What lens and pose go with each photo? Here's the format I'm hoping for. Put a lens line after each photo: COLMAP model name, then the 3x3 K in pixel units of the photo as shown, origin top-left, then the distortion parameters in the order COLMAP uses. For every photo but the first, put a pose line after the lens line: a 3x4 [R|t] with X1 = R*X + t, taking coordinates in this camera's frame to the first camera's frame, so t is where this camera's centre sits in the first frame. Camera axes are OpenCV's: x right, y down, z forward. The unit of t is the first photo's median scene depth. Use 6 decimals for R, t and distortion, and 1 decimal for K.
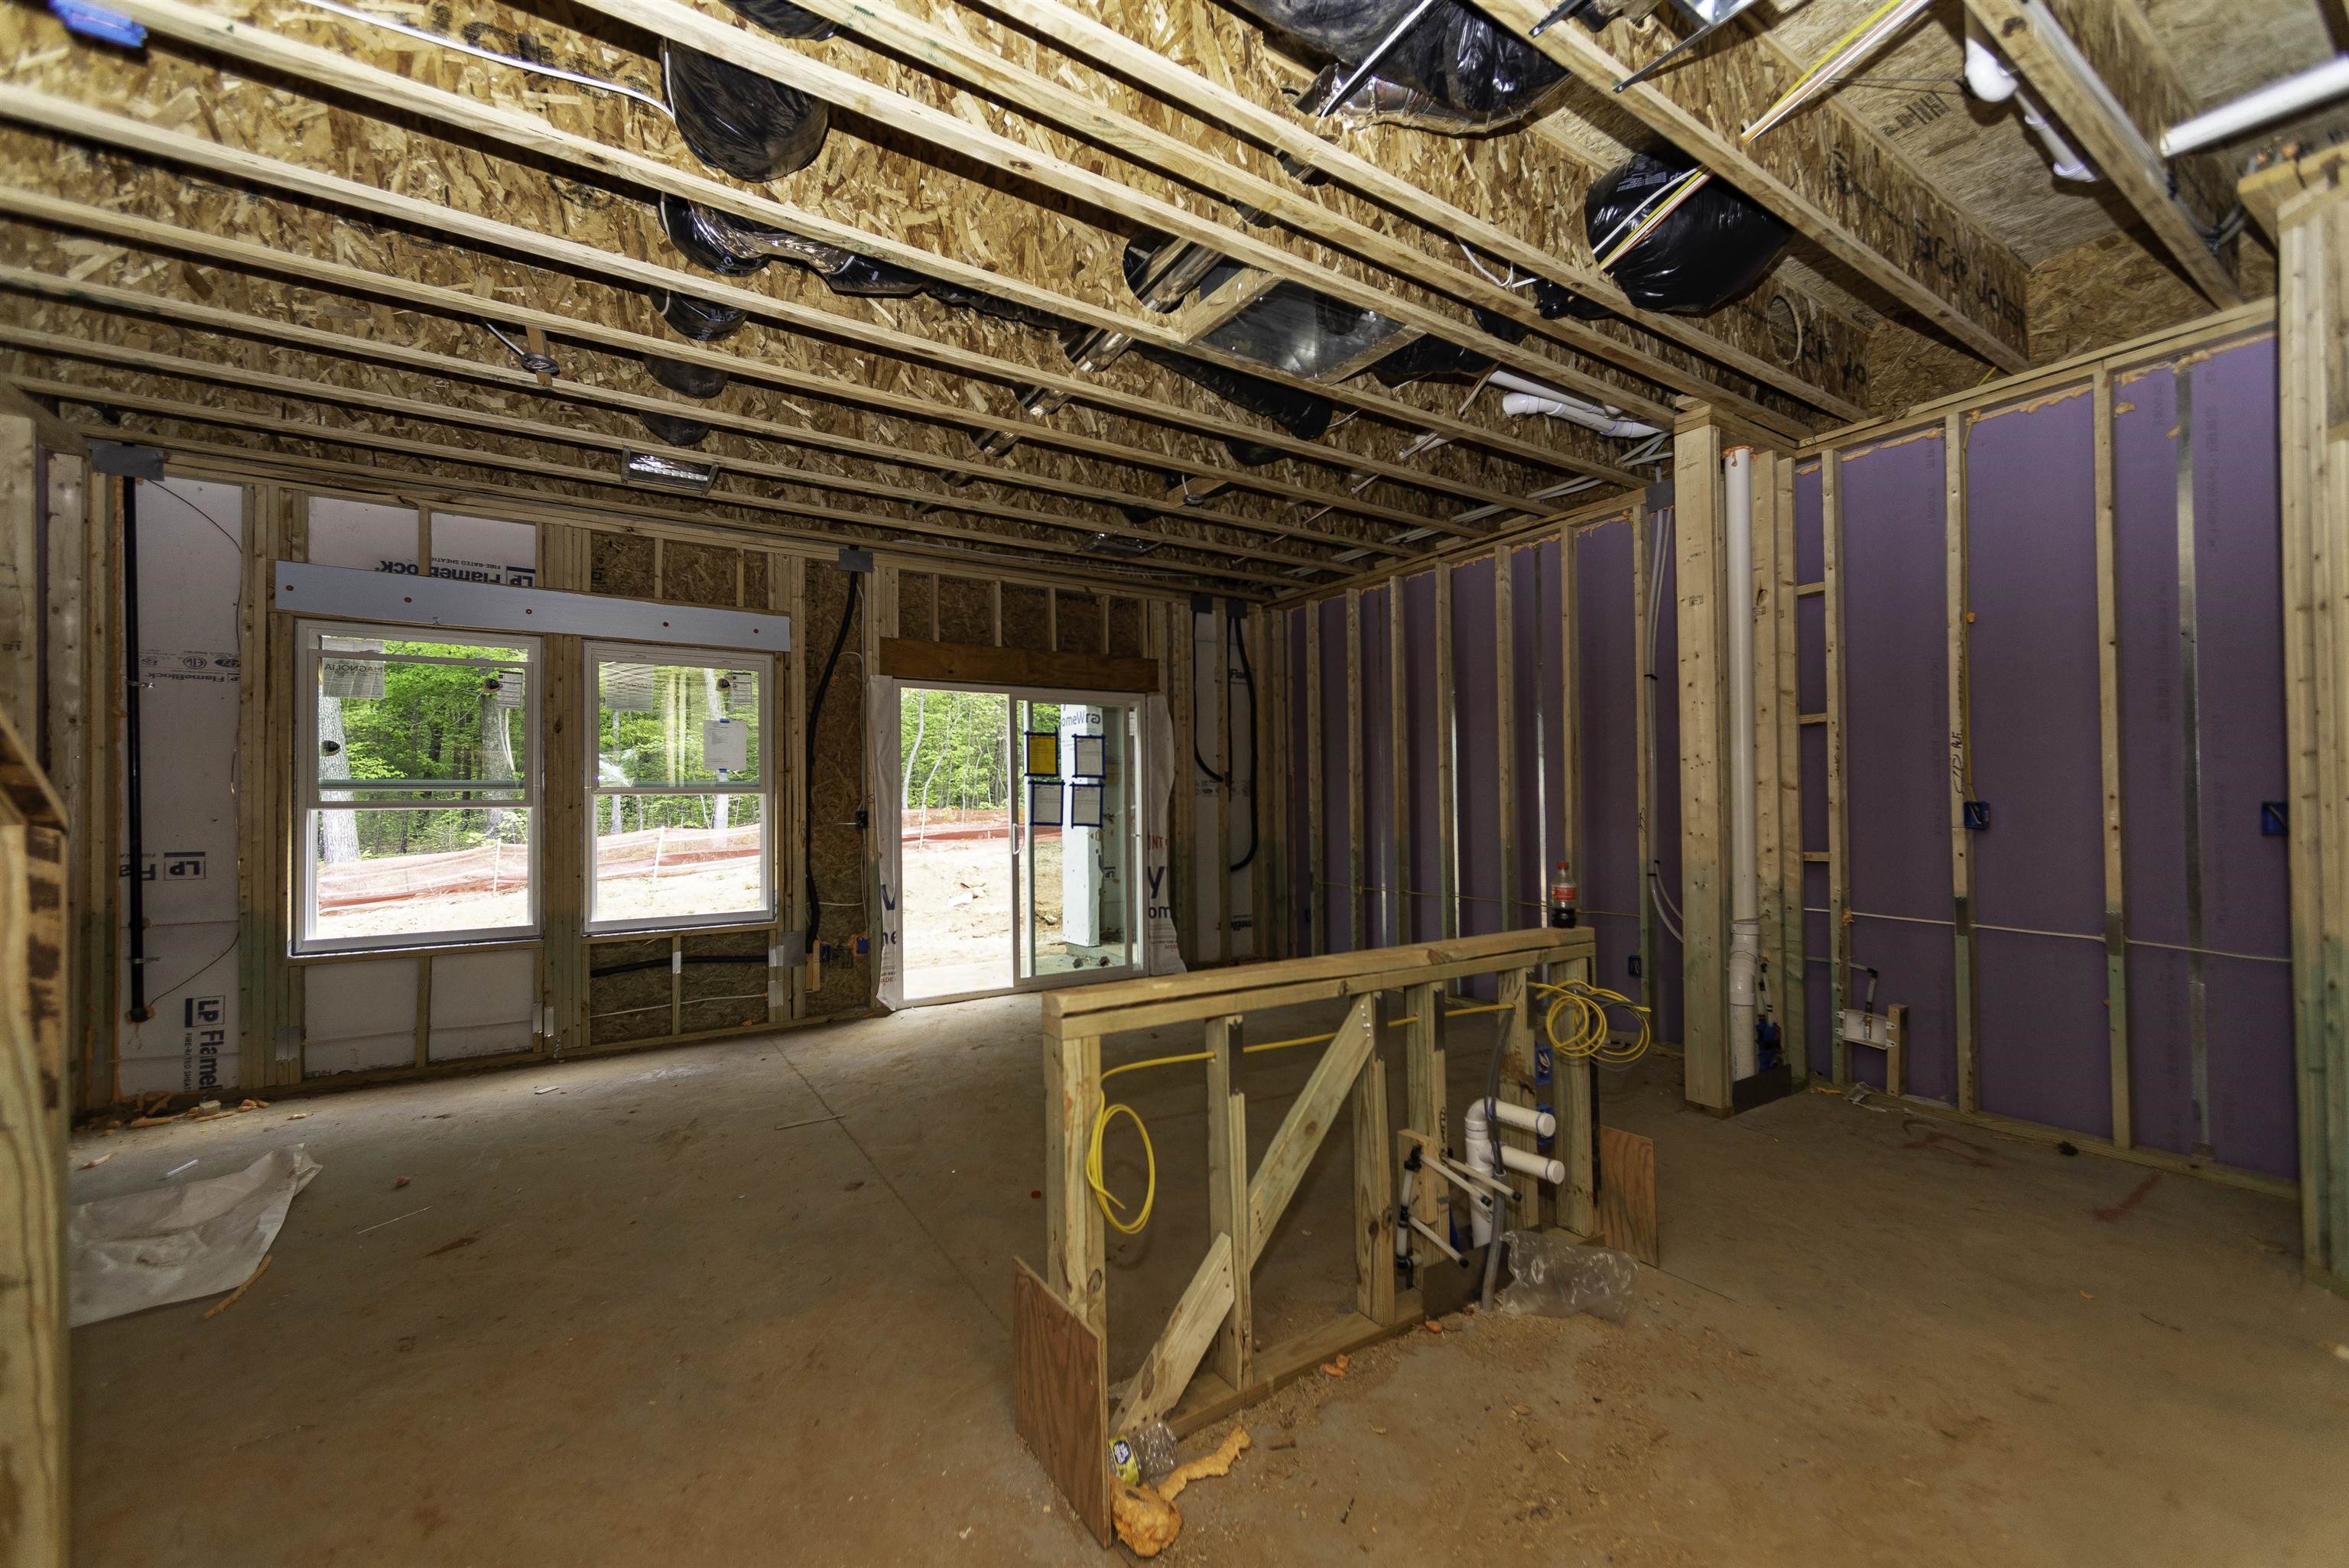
lens RADIAL K [[907.4, 0, 1170.9], [0, 907.4, 789.0], [0, 0, 1]] dist [0.003034, -0.000629]
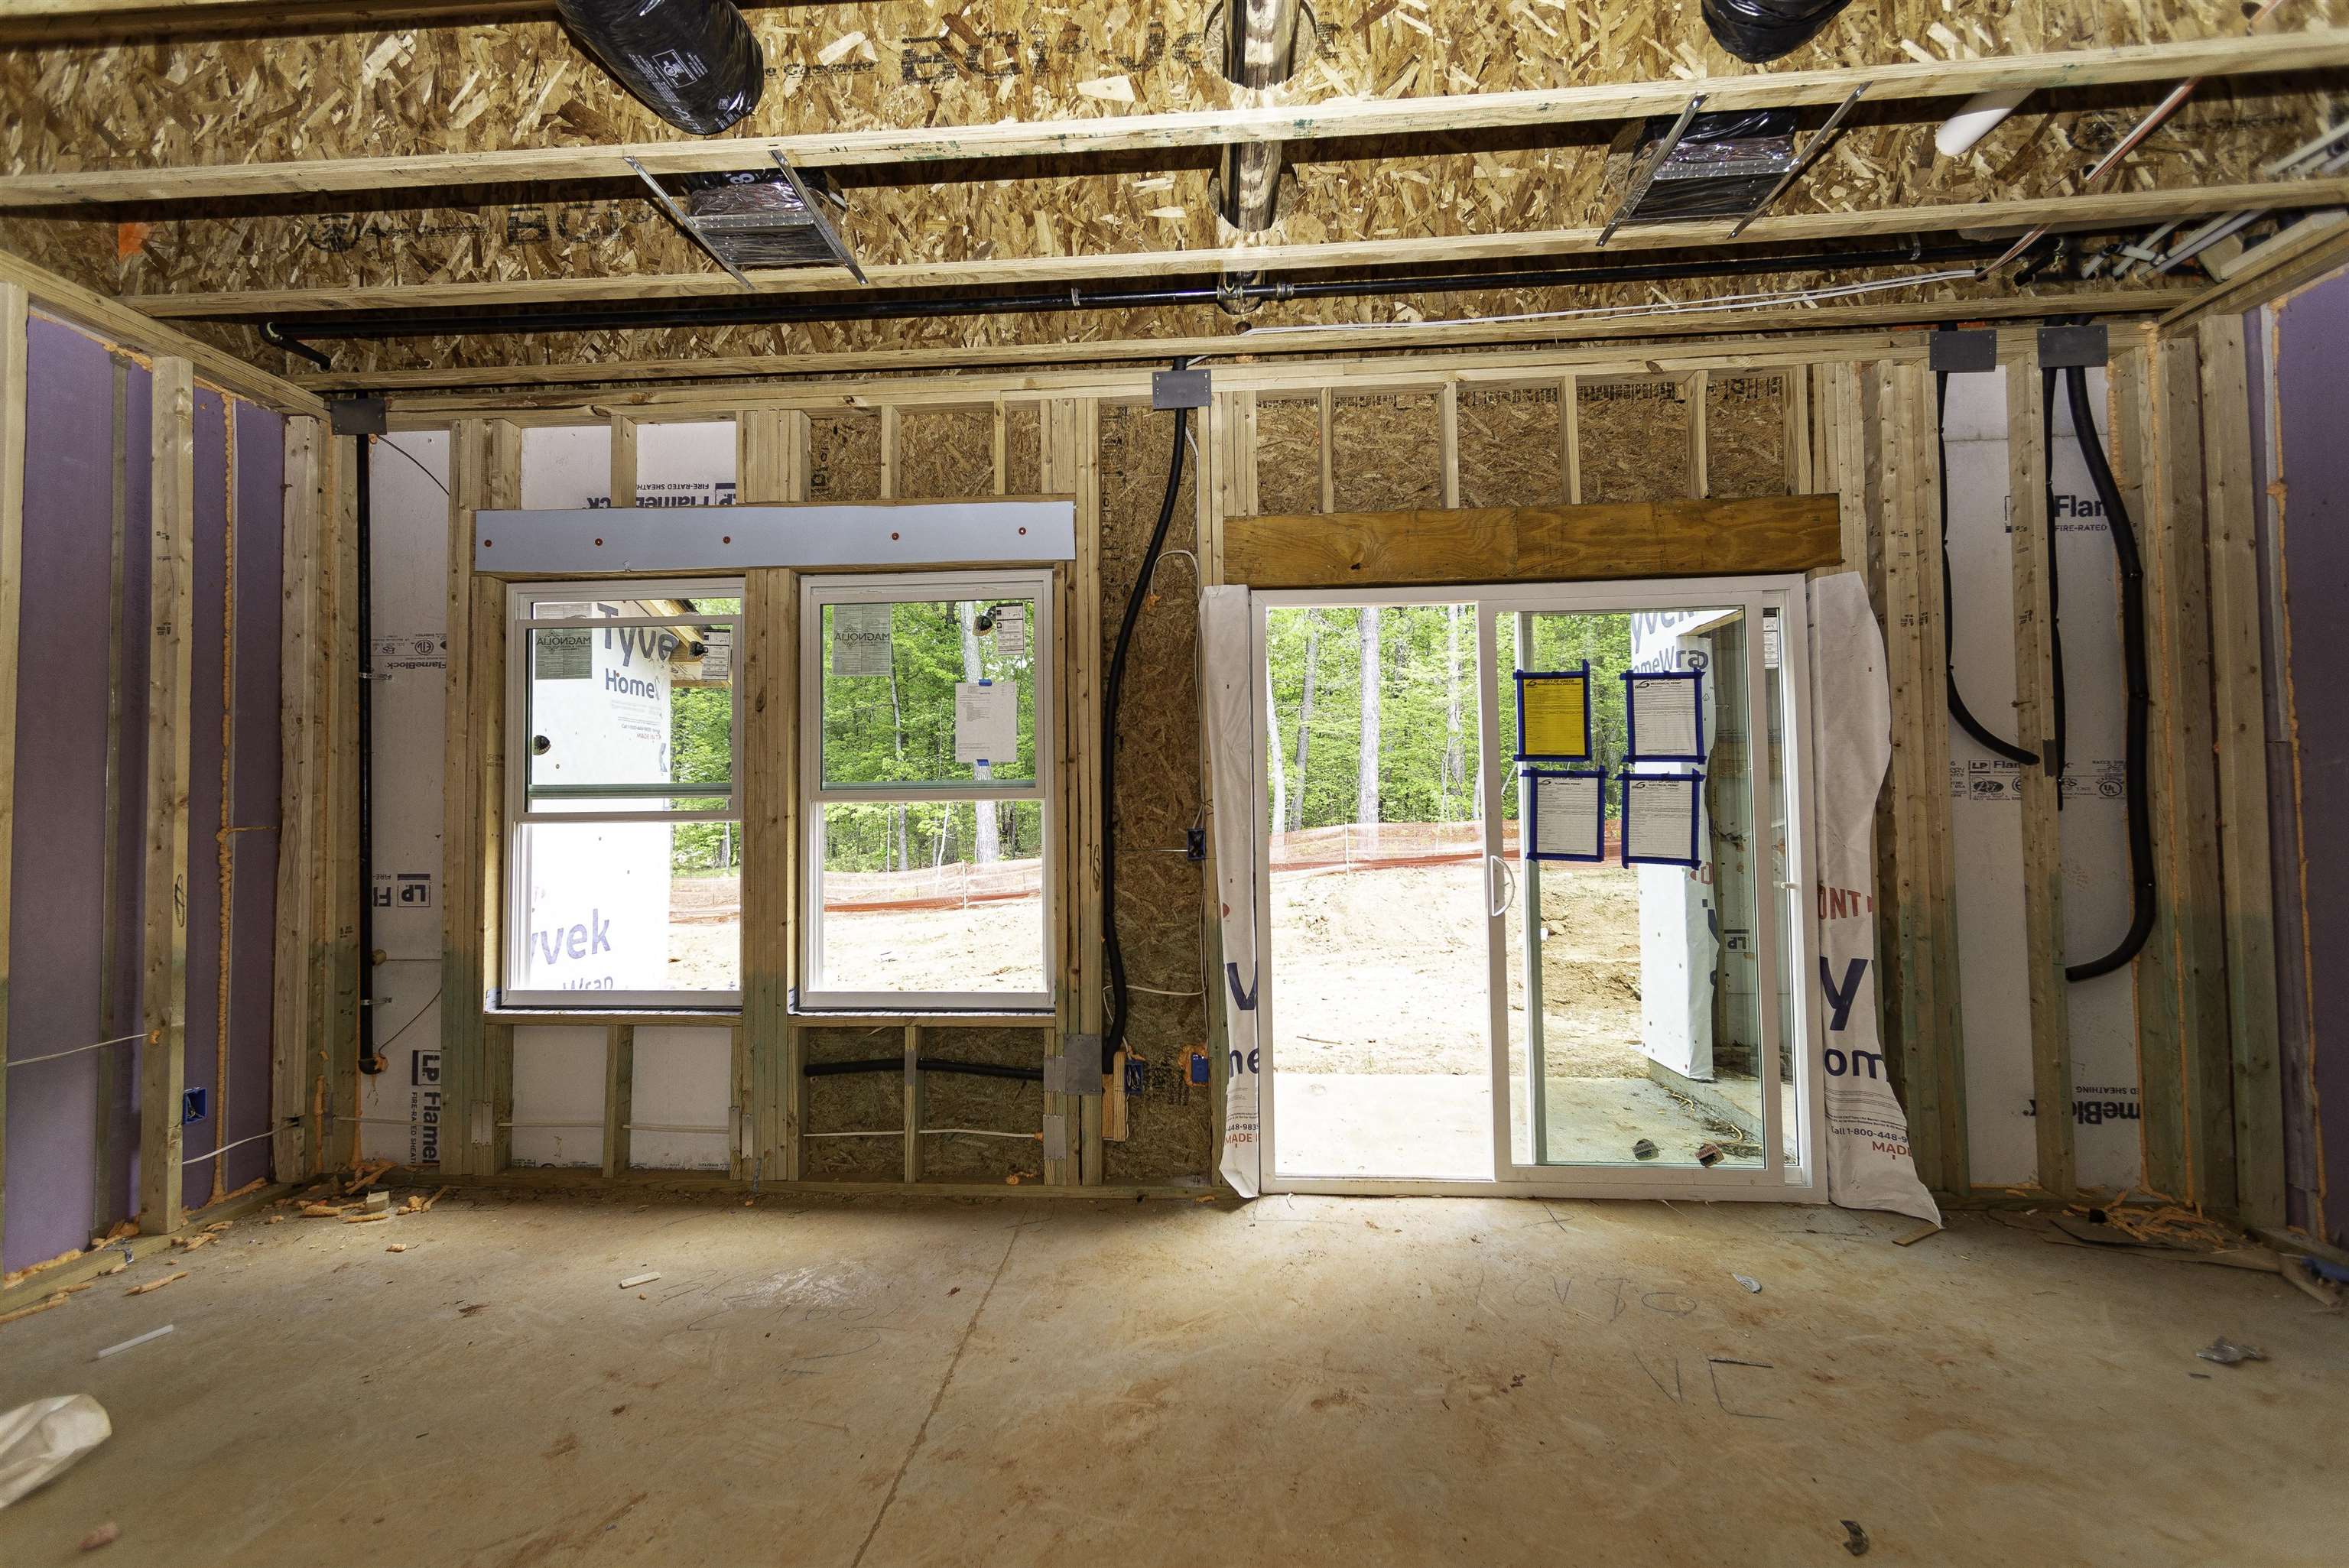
lens RADIAL K [[933.2, 0, 1165.8], [0, 933.2, 790.2], [0, 0, 1]] dist [0.007242, 0.000048]
pose [[0.804404, -0.014953, -0.593894, -0.011498], [0.010131, 0.999883, -0.011454, 0.007075], [0.593996, 0.003197, 0.804461, 0.547501]]
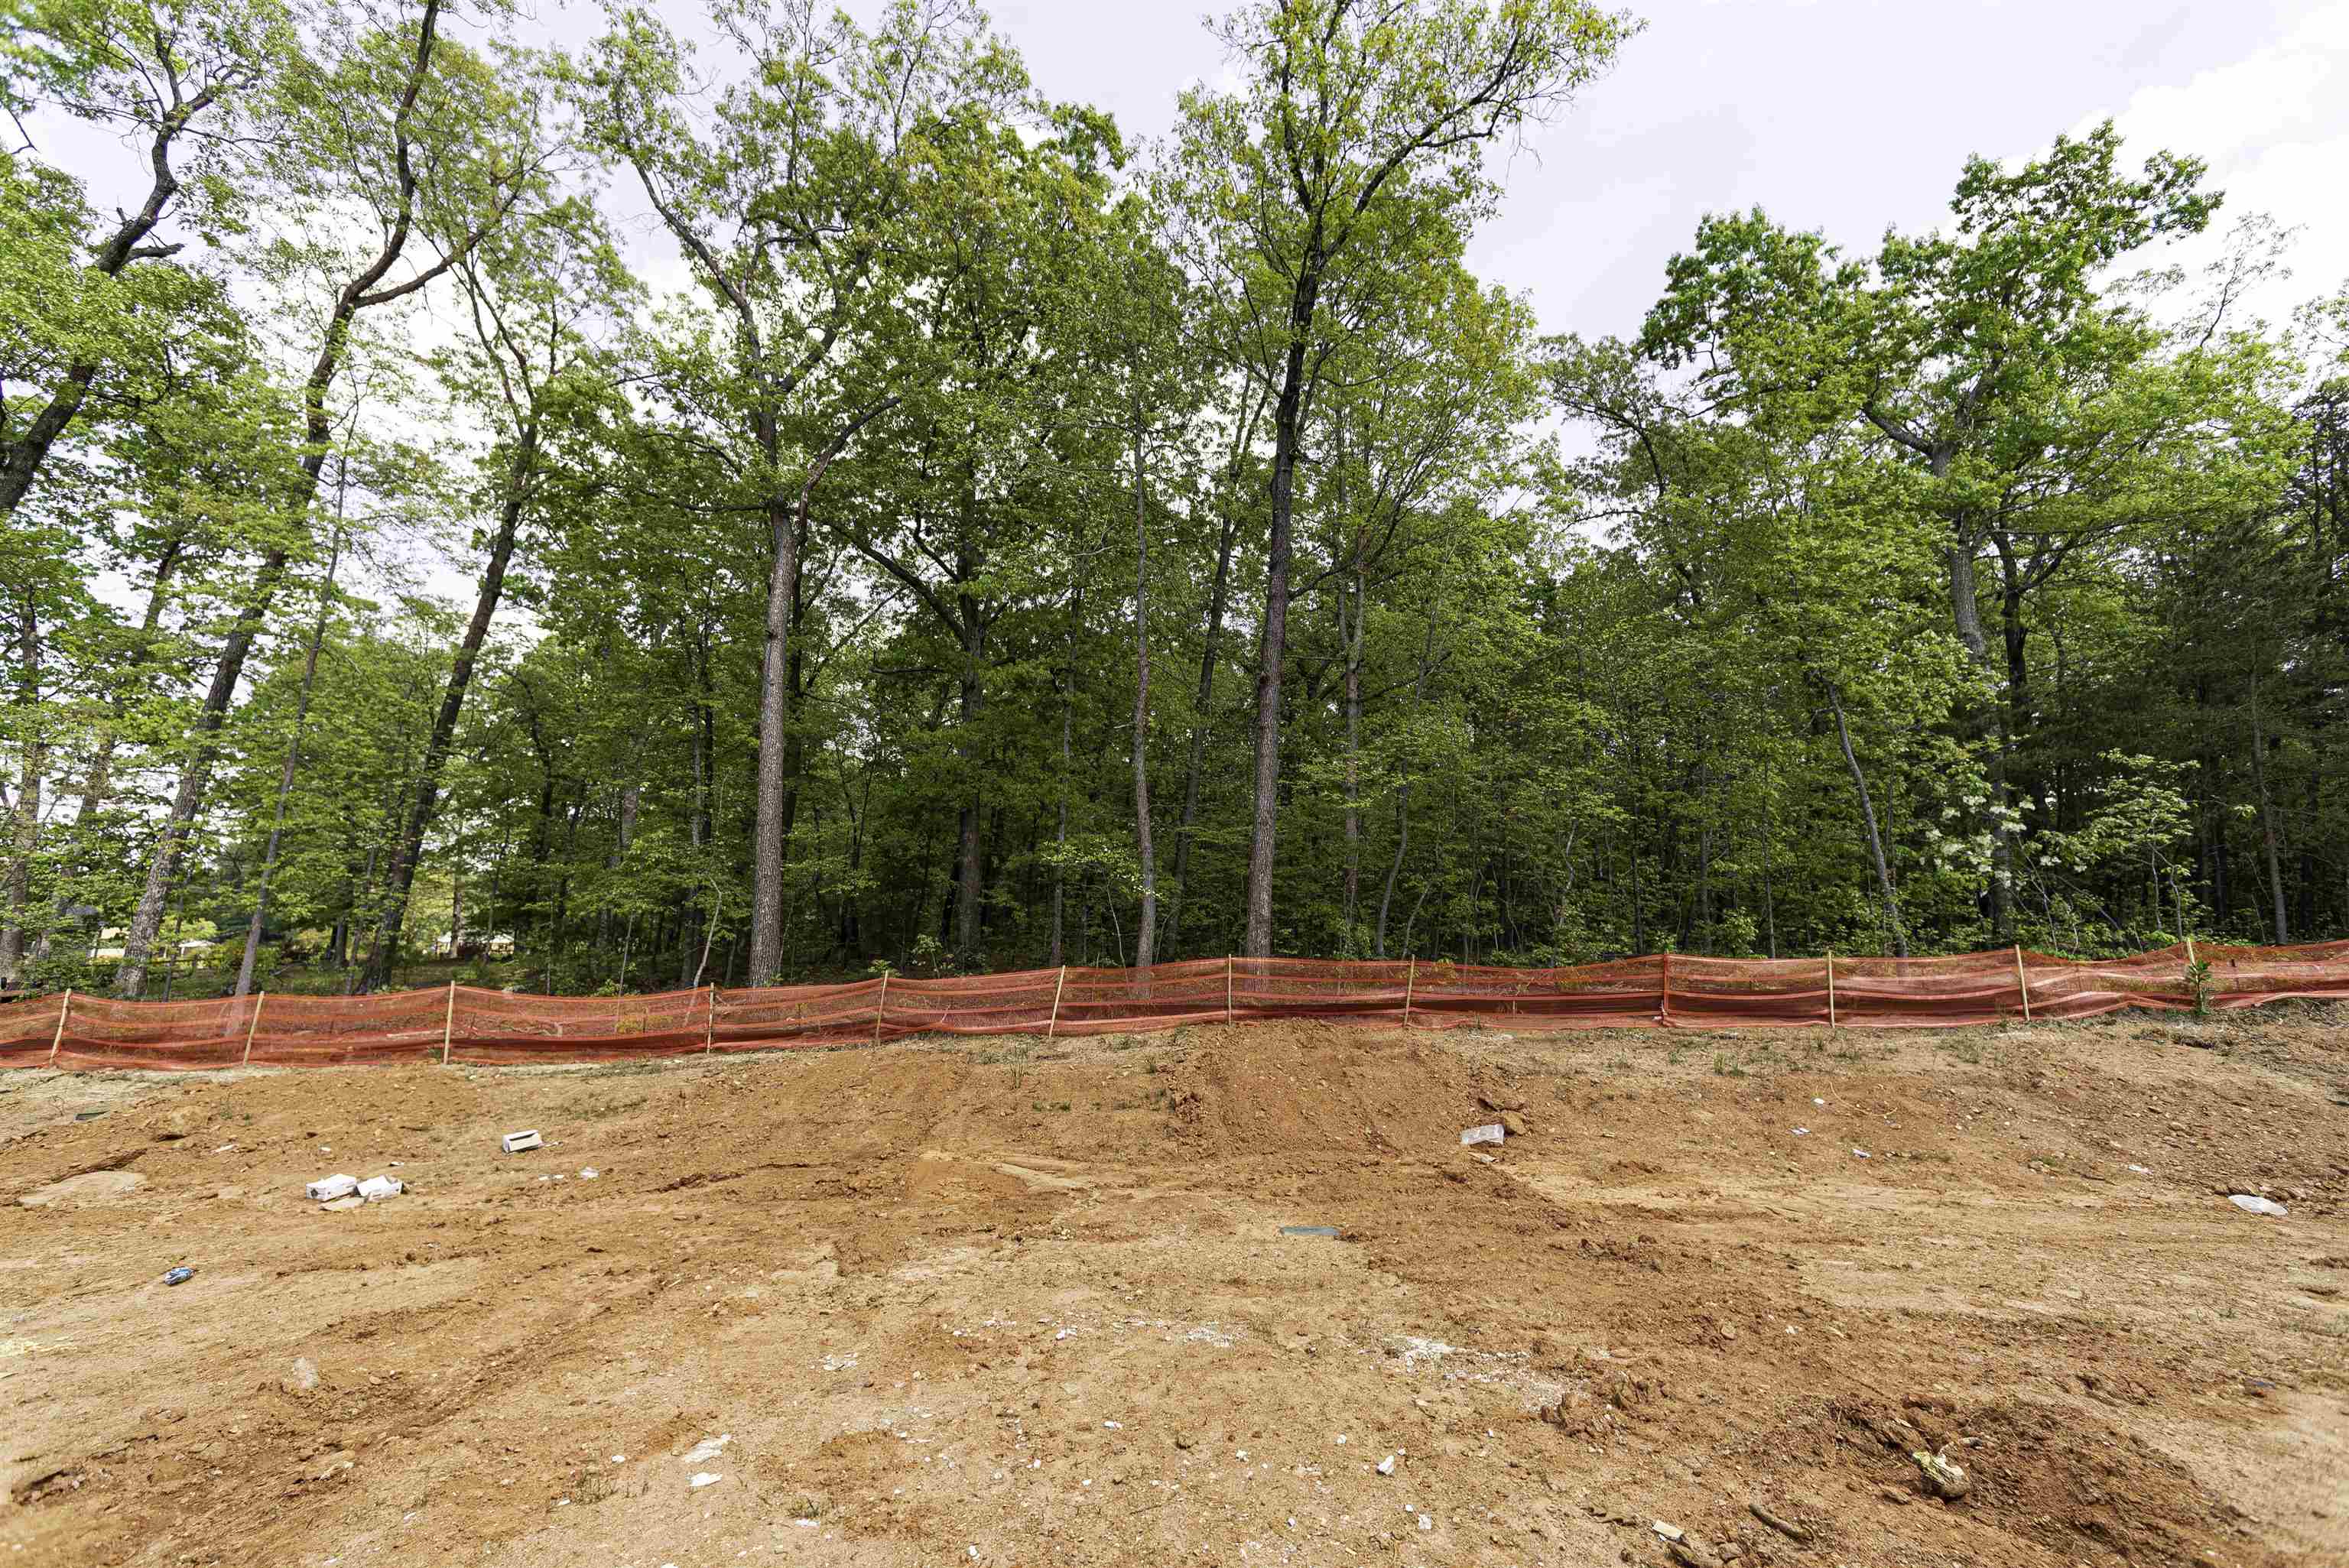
lens RADIAL K [[907.4, 0, 1170.9], [0, 907.4, 789.0], [0, 0, 1]] dist [0.003034, -0.000629]
pose [[0.874186, -0.031186, -0.484588, -0.417095], [-0.038788, 0.990262, -0.133702, -0.023482], [0.484039, 0.135677, 0.864464, 1.358688]]
